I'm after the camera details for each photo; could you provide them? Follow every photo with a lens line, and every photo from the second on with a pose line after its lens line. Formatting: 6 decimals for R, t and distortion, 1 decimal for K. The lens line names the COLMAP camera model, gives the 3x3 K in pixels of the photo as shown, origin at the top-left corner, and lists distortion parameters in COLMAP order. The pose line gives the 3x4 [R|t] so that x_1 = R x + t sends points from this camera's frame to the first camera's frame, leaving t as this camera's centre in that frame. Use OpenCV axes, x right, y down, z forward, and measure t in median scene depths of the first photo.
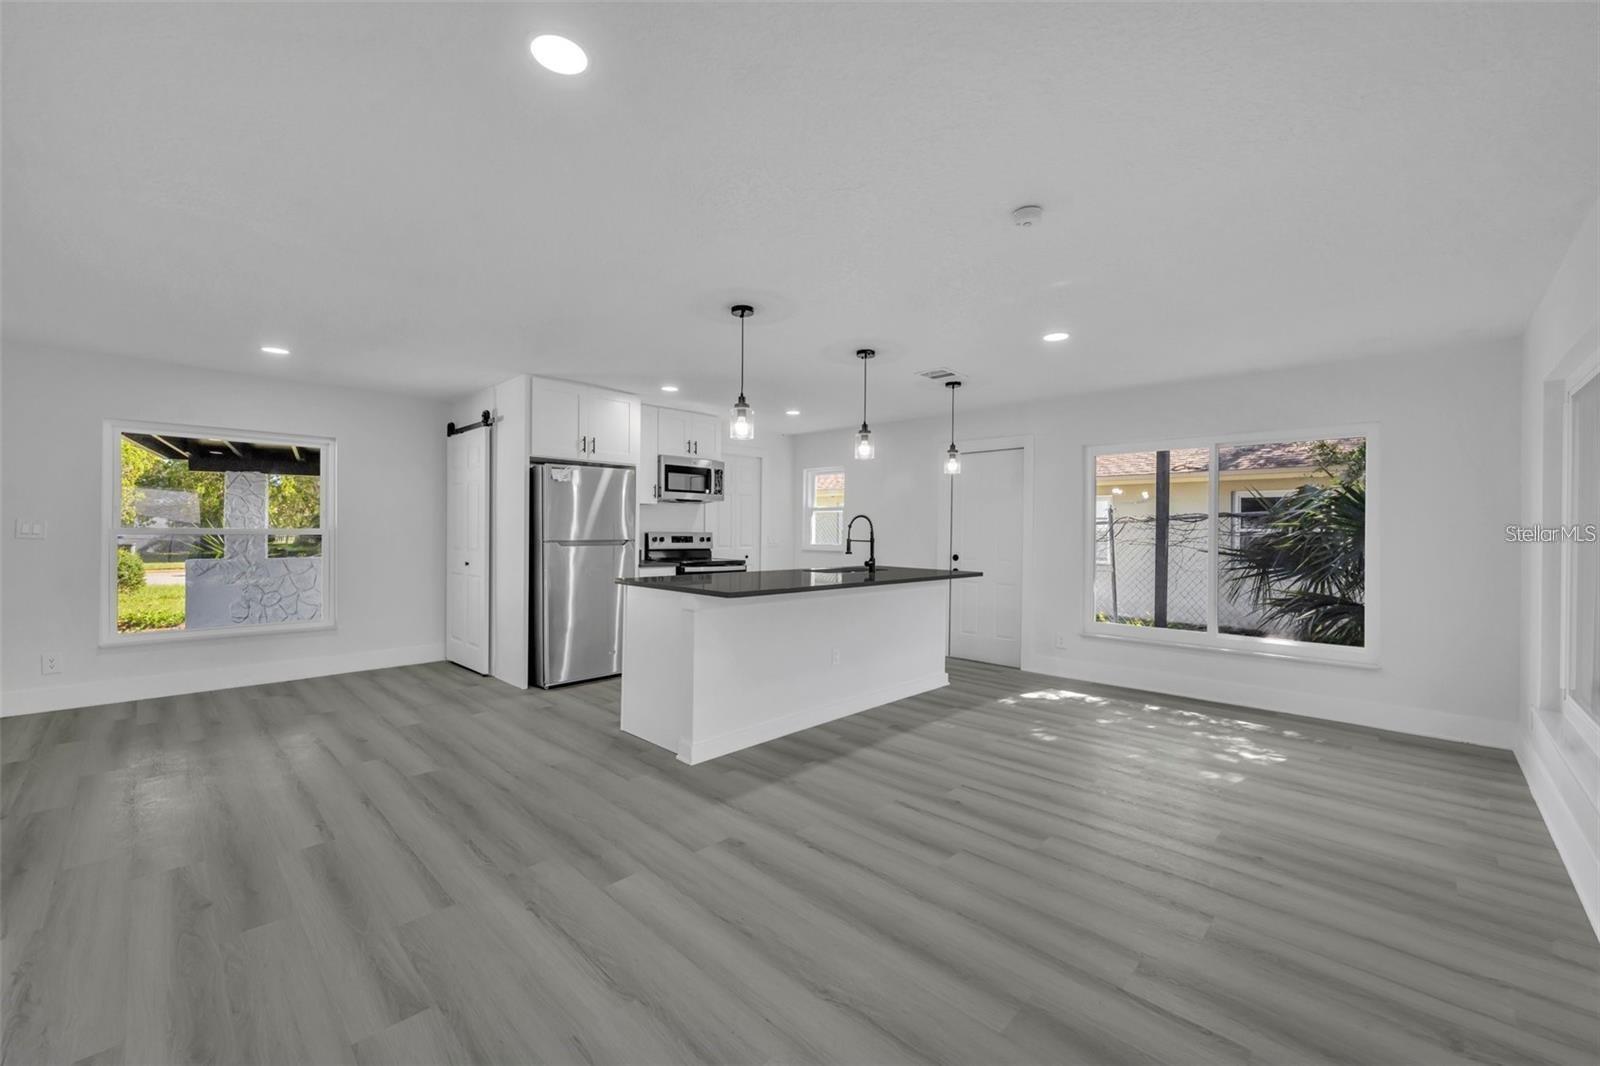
lens RADIAL K [[646.5, 0, 800.0], [0, 646.5, 533.0], [0, 0, 1]] dist [-0.000687, -0.000020]
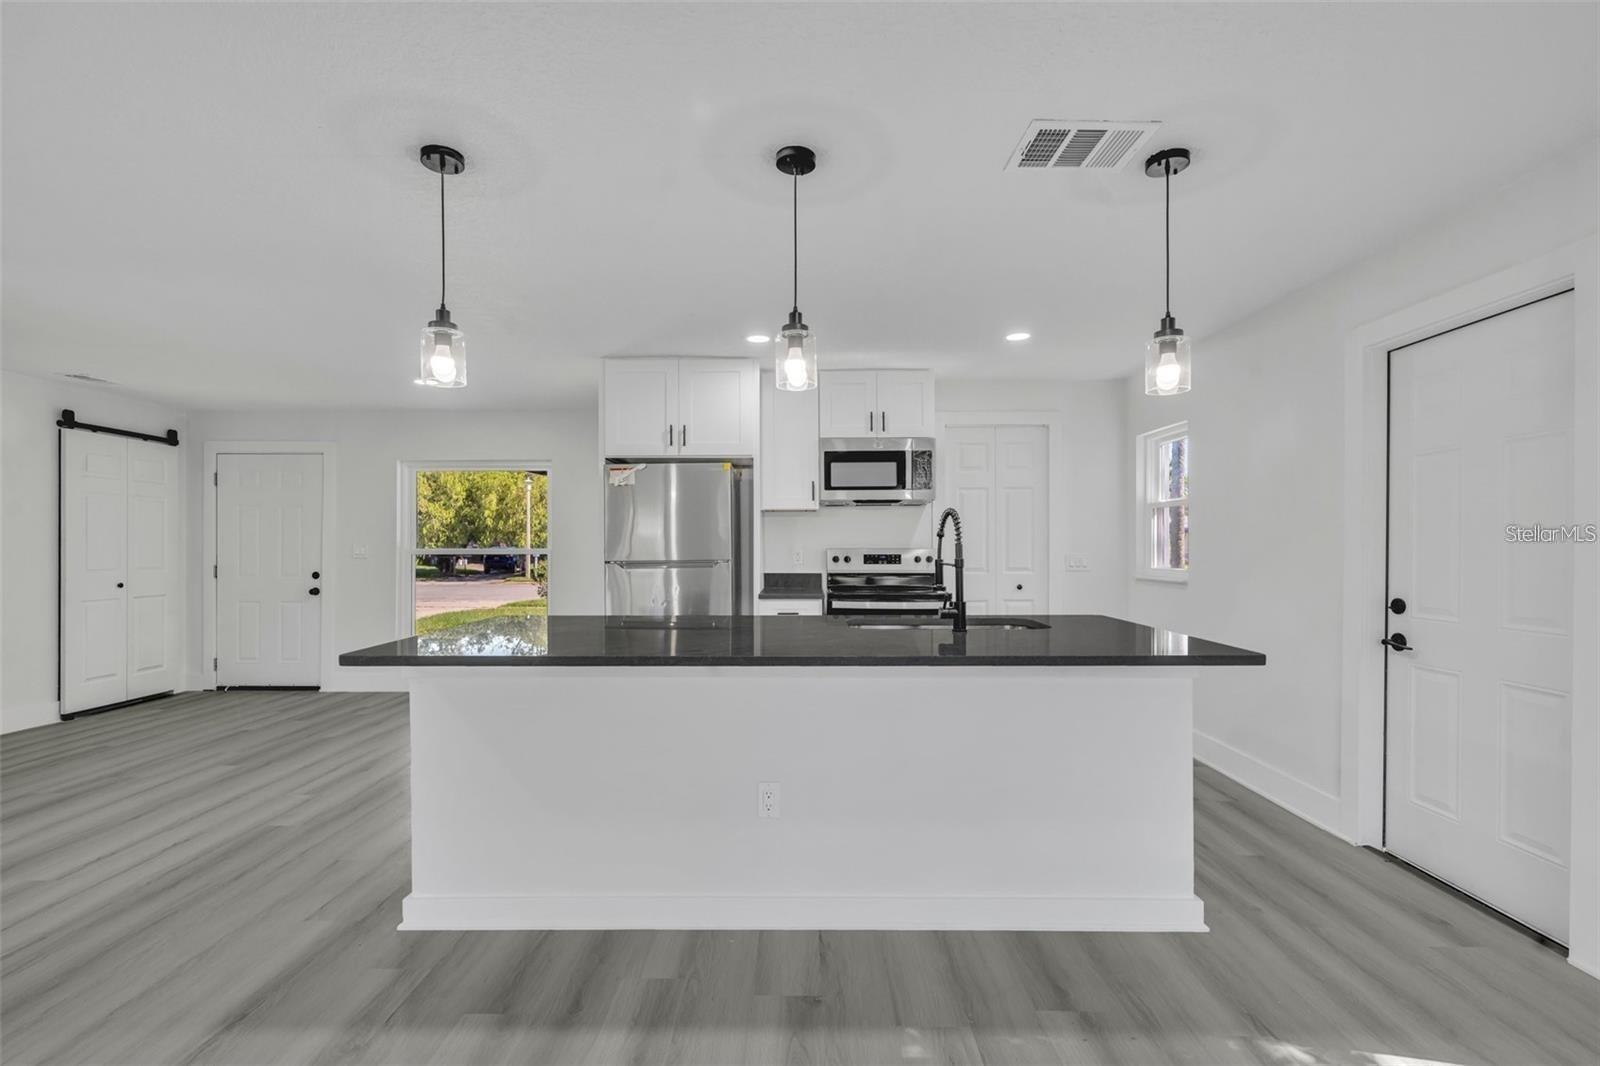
lens RADIAL K [[722.3, 0, 800.0], [0, 722.3, 533.0], [0, 0, 1]] dist [-0.001096, 0.000019]
pose [[0.683868, -0.024702, -0.729187, 0.406694], [0.006764, 0.999598, -0.027519, 0.003468], [0.729574, 0.013887, 0.683760, 0.546057]]
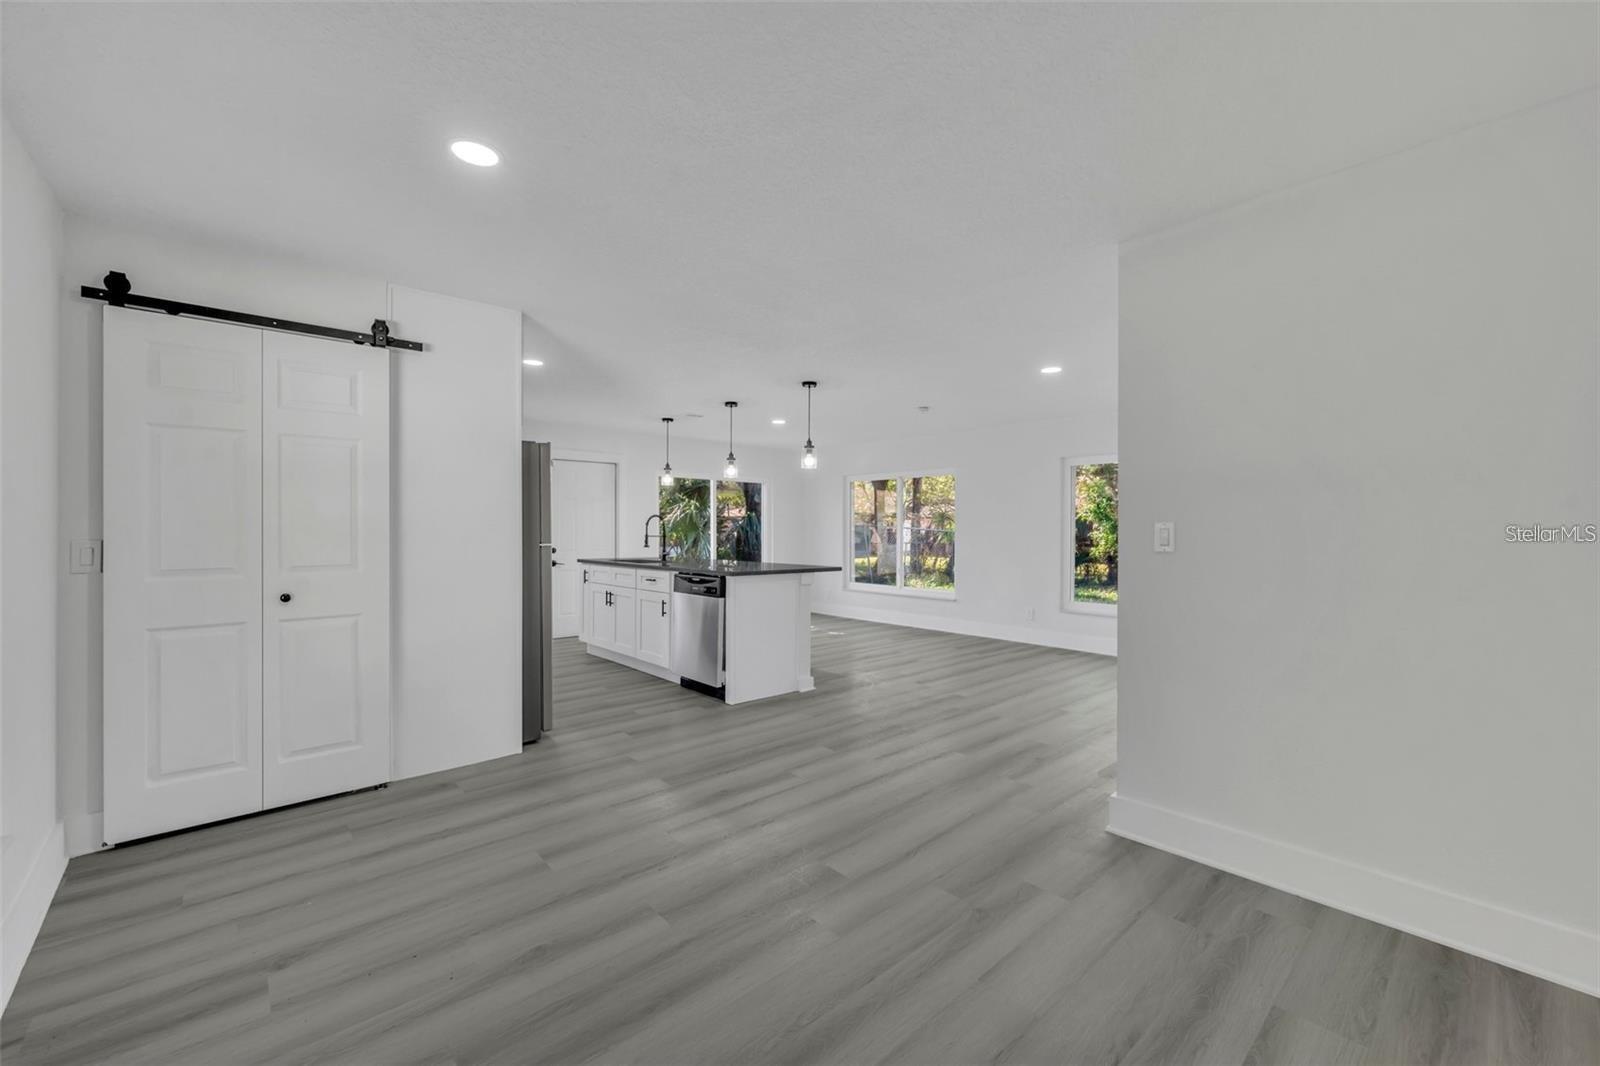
lens RADIAL K [[646.5, 0, 800.0], [0, 646.5, 533.0], [0, 0, 1]] dist [-0.000687, -0.000020]
pose [[0.067779, -0.017470, 0.997547, -1.104088], [0.001717, 0.999847, 0.017393, -0.014428], [-0.997699, 0.000534, 0.067799, 0.633281]]
